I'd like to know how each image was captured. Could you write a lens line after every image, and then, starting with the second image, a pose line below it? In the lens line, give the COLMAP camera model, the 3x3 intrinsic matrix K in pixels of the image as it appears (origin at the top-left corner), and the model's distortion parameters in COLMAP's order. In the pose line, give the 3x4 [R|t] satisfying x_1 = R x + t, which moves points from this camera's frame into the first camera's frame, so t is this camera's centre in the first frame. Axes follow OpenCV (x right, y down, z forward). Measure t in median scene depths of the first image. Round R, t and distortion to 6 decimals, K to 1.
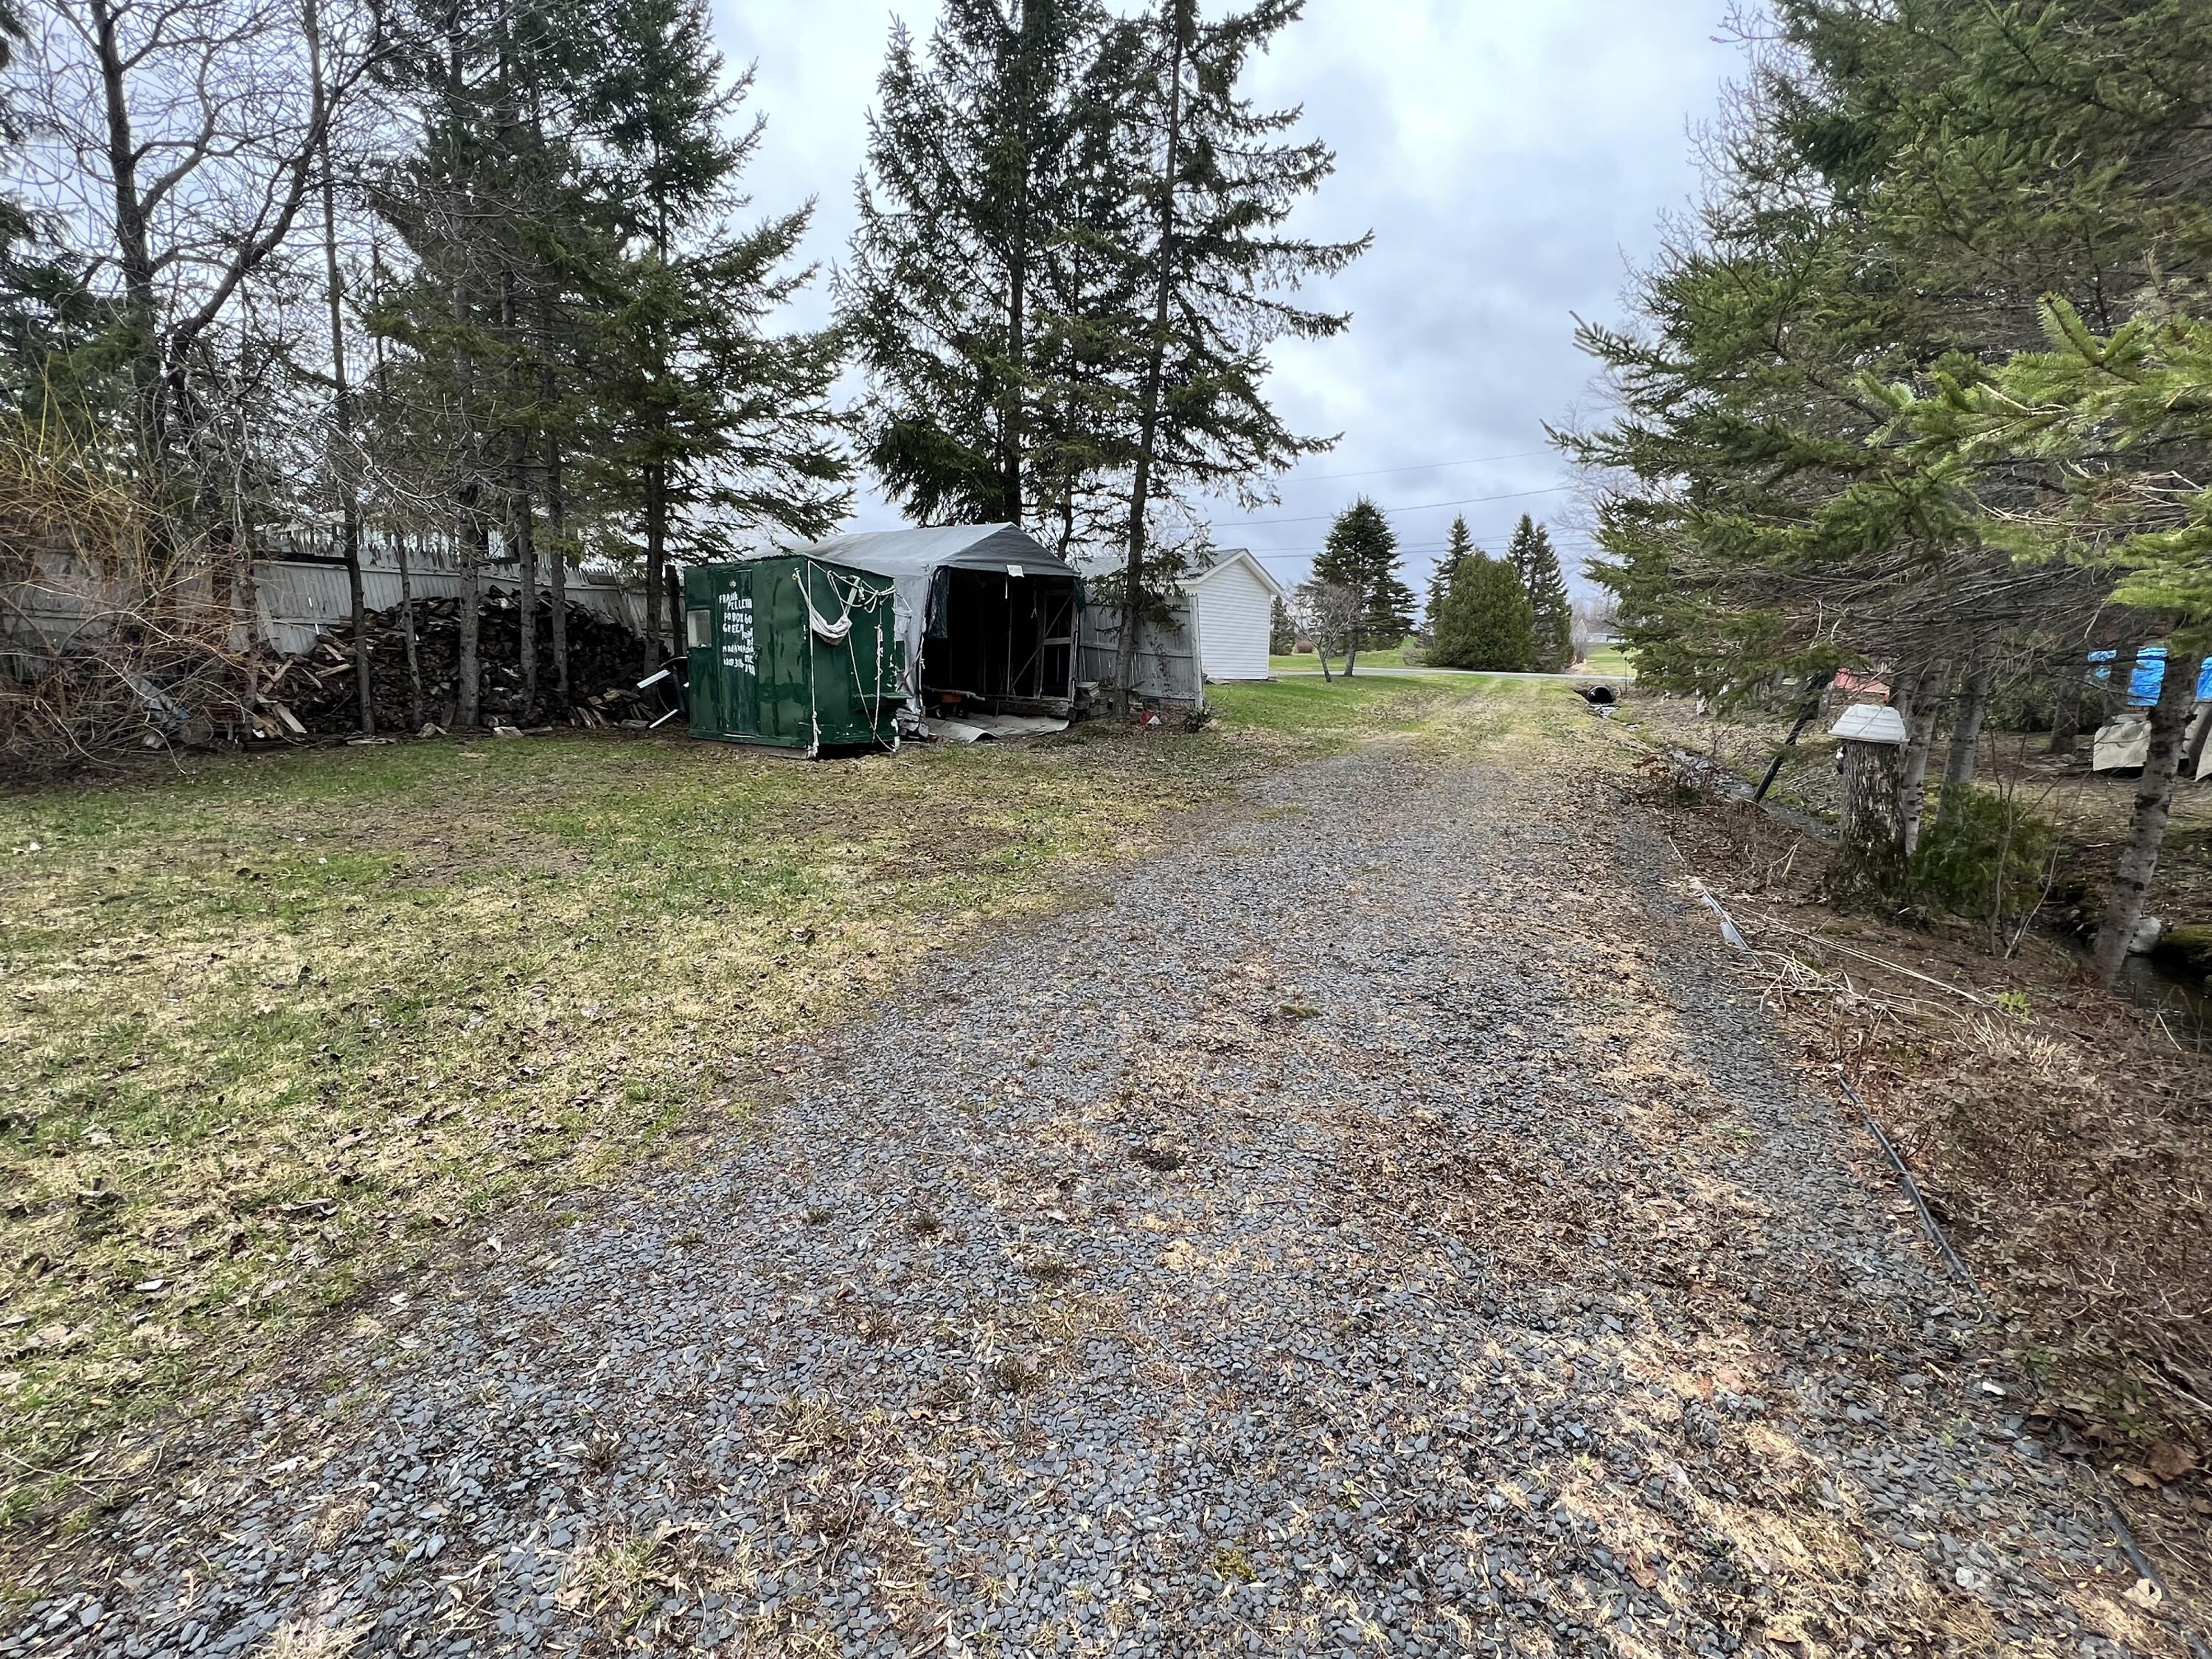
lens RADIAL K [[1025.6, 0, 1105.7], [0, 1025.6, 825.3], [0, 0, 1]] dist [-0.000704, 0.000564]
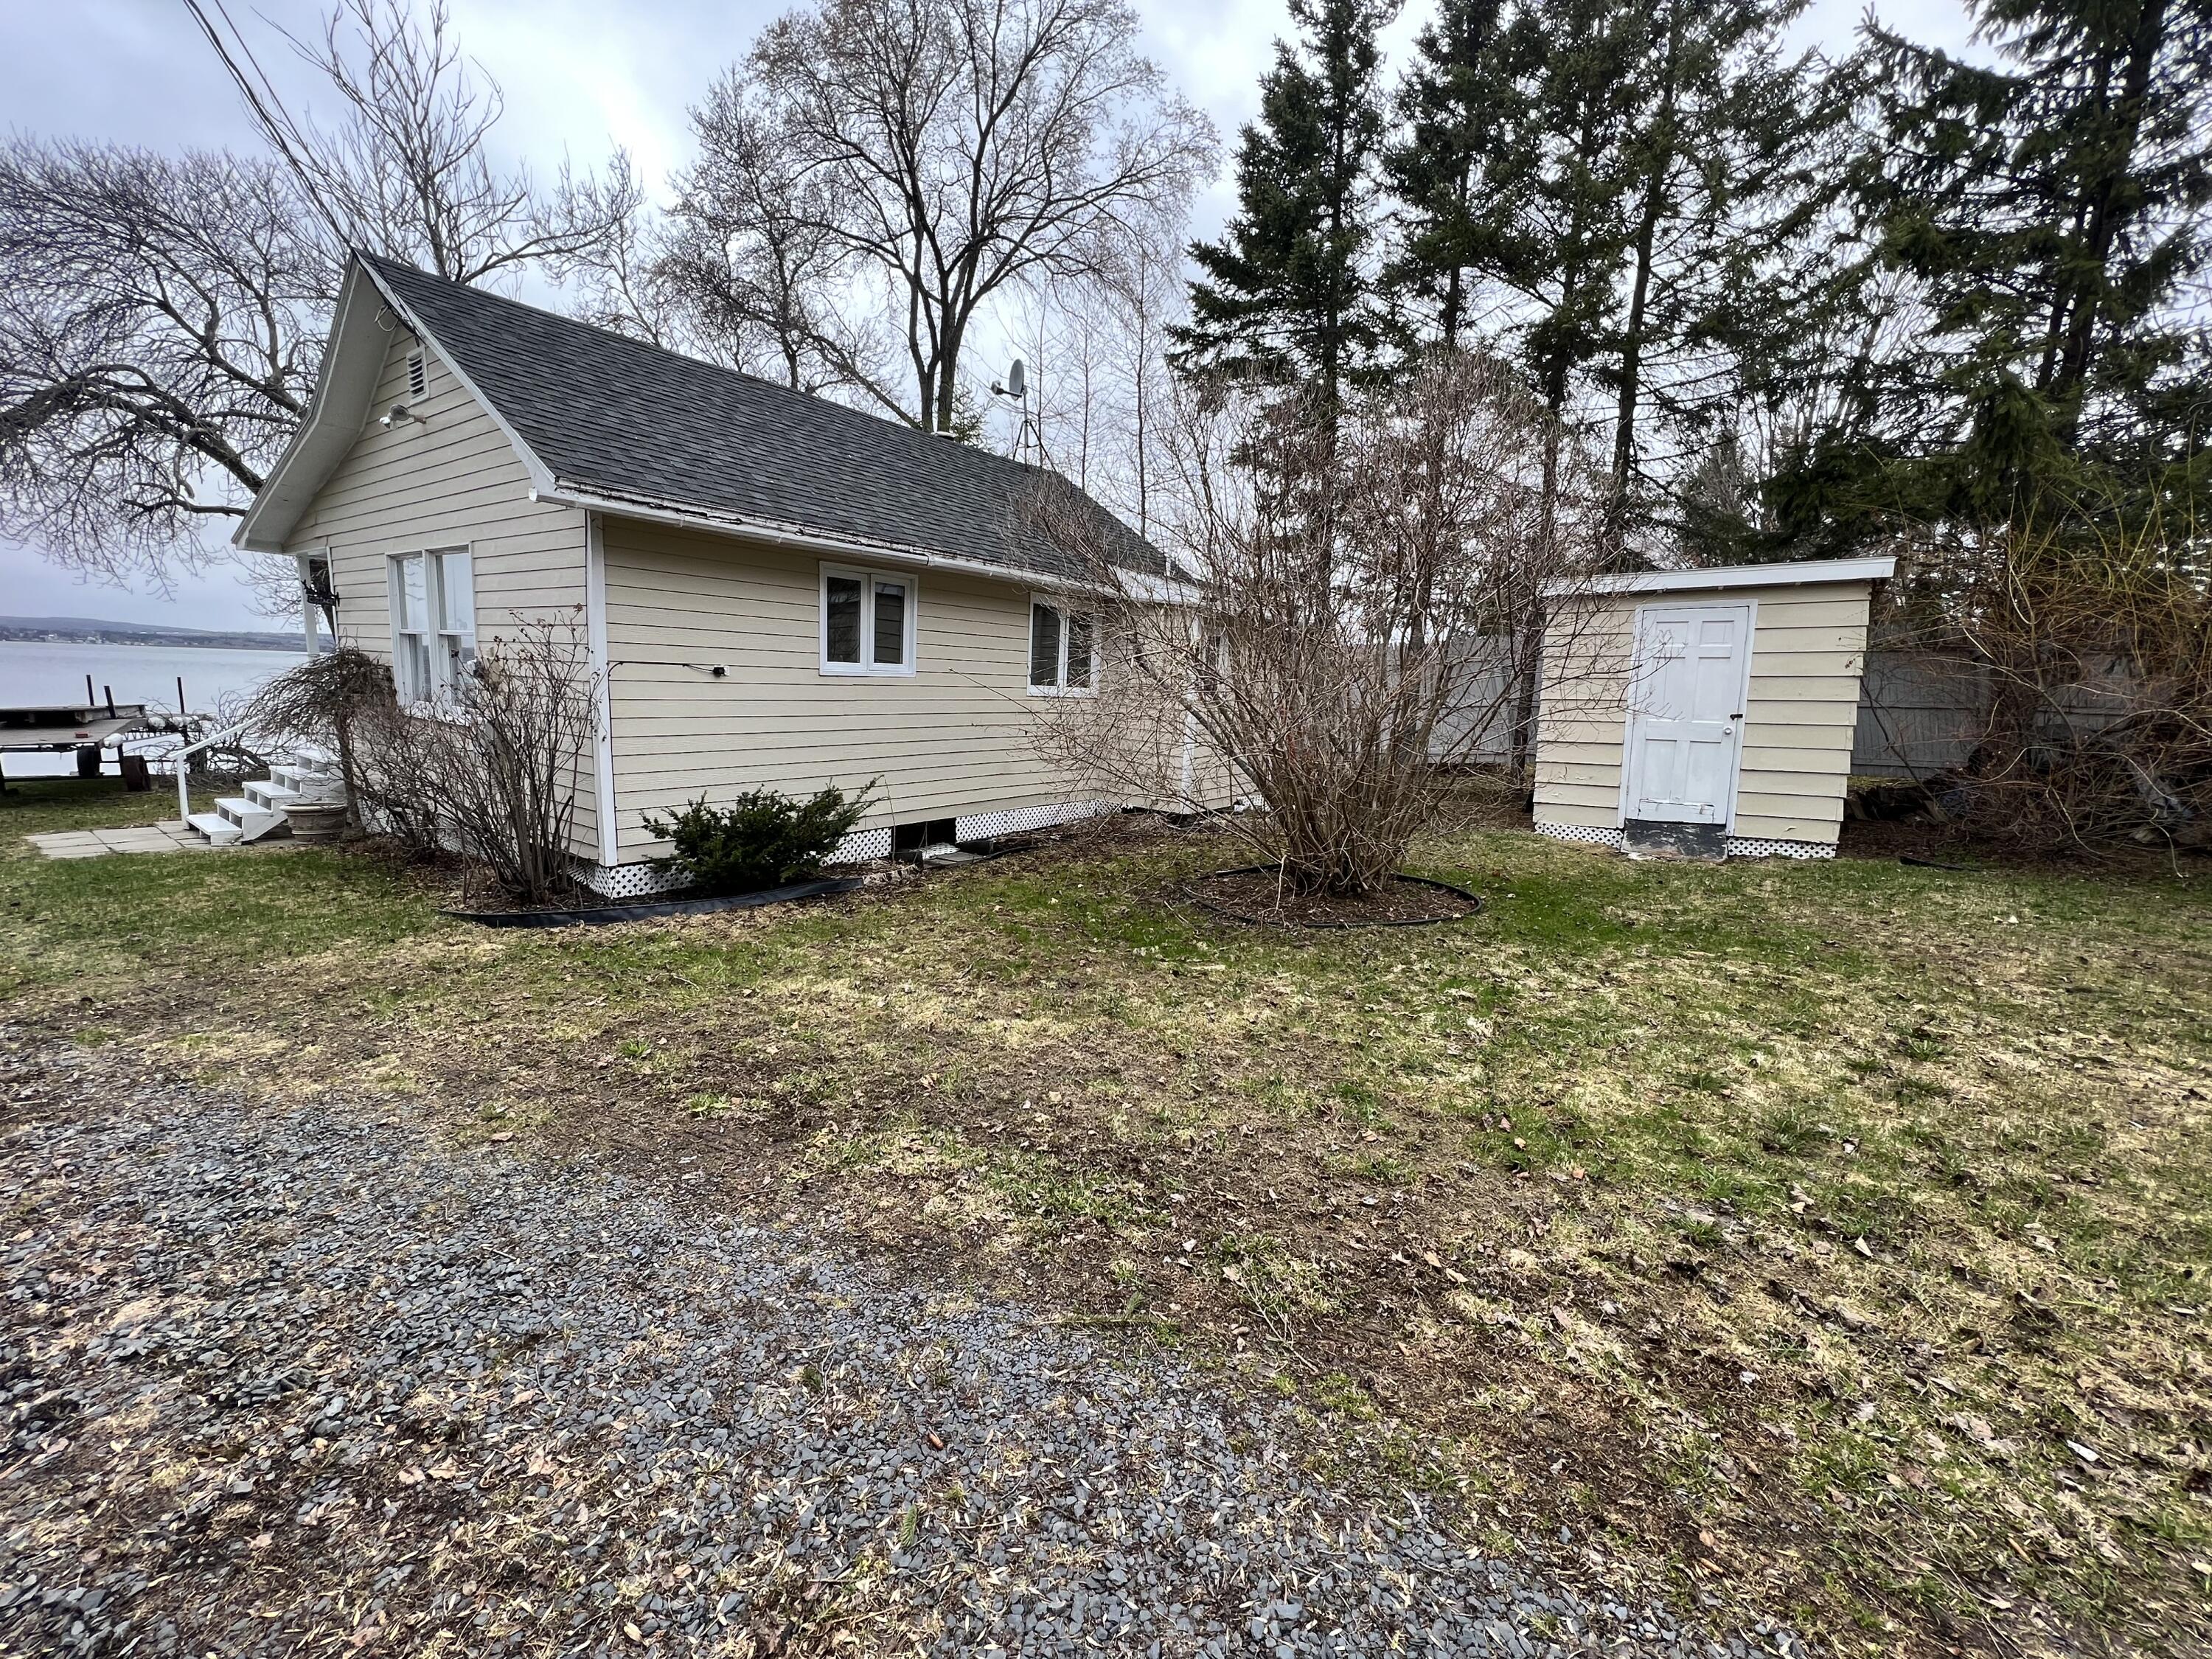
lens RADIAL K [[883.7, 0, 1107.1], [0, 883.7, 828.8], [0, 0, 1]] dist [-0.000062, -0.000249]
pose [[-0.026289, 0.131600, -0.990954, -0.125440], [-0.193224, 0.971933, 0.134200, -0.023113], [0.980802, 0.195004, -0.000123, 0.015775]]
